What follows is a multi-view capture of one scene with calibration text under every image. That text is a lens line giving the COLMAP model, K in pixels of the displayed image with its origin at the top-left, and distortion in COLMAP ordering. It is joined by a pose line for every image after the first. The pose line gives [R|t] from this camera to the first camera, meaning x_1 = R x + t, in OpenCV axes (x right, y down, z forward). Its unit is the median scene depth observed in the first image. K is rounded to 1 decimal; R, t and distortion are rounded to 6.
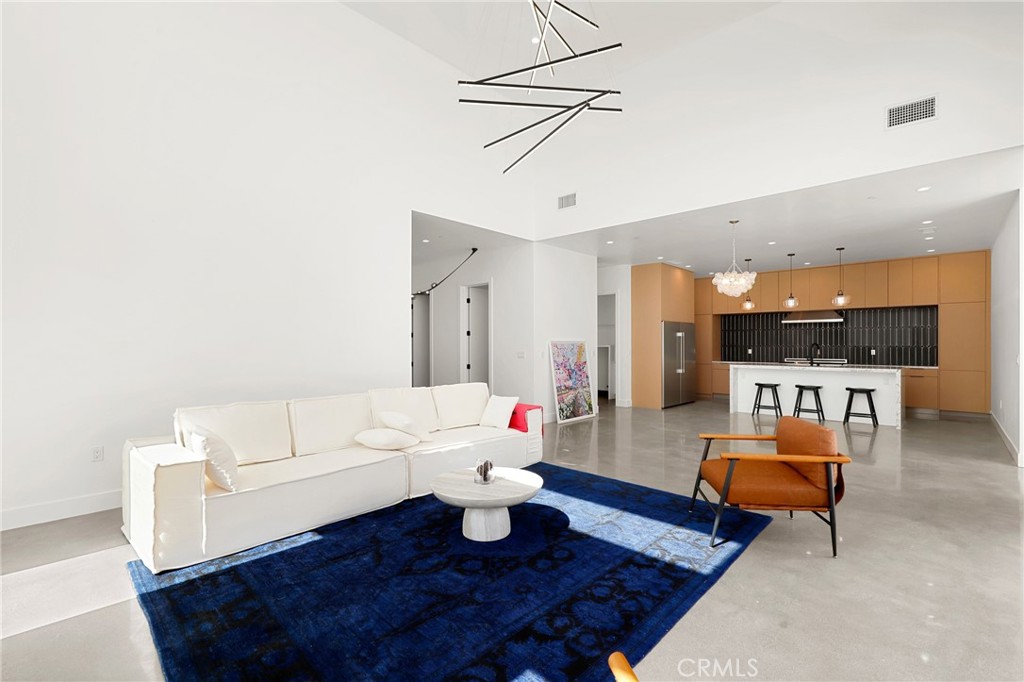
lens RADIAL K [[464.9, 0, 513.4], [0, 464.9, 347.2], [0, 0, 1]] dist [0.000487, -0.000267]
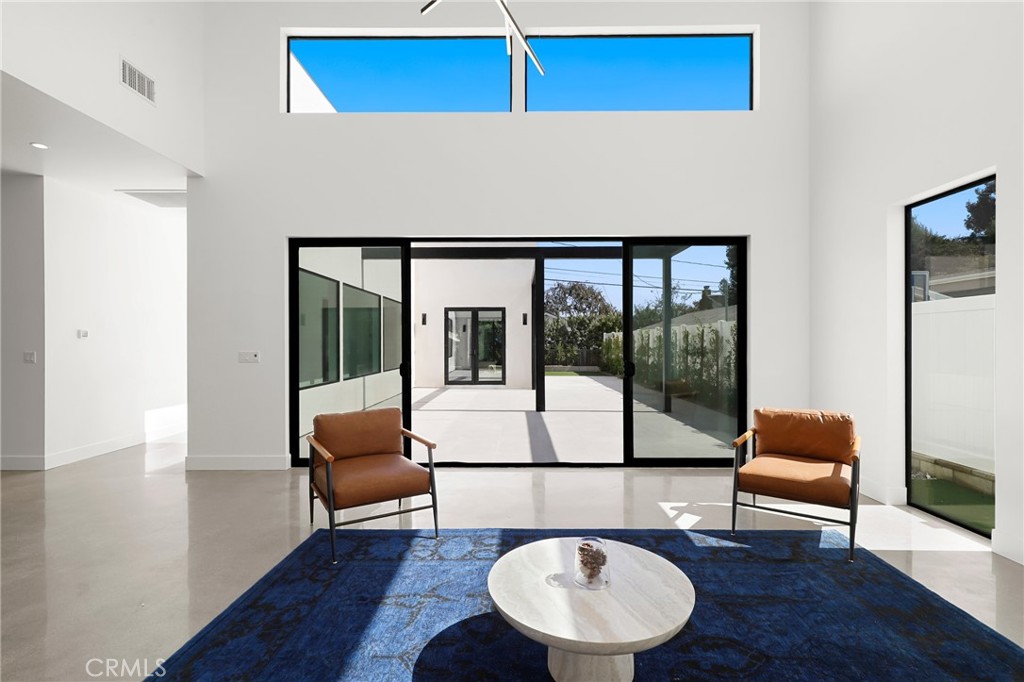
lens RADIAL K [[470.5, 0, 519.6], [0, 470.5, 338.4], [0, 0, 1]] dist [0.001368, 0.000161]
pose [[-0.682901, 0.004848, 0.730495, -0.406675], [0.002897, 0.999988, -0.003929, -0.002268], [-0.730505, -0.000567, -0.682907, 1.409581]]
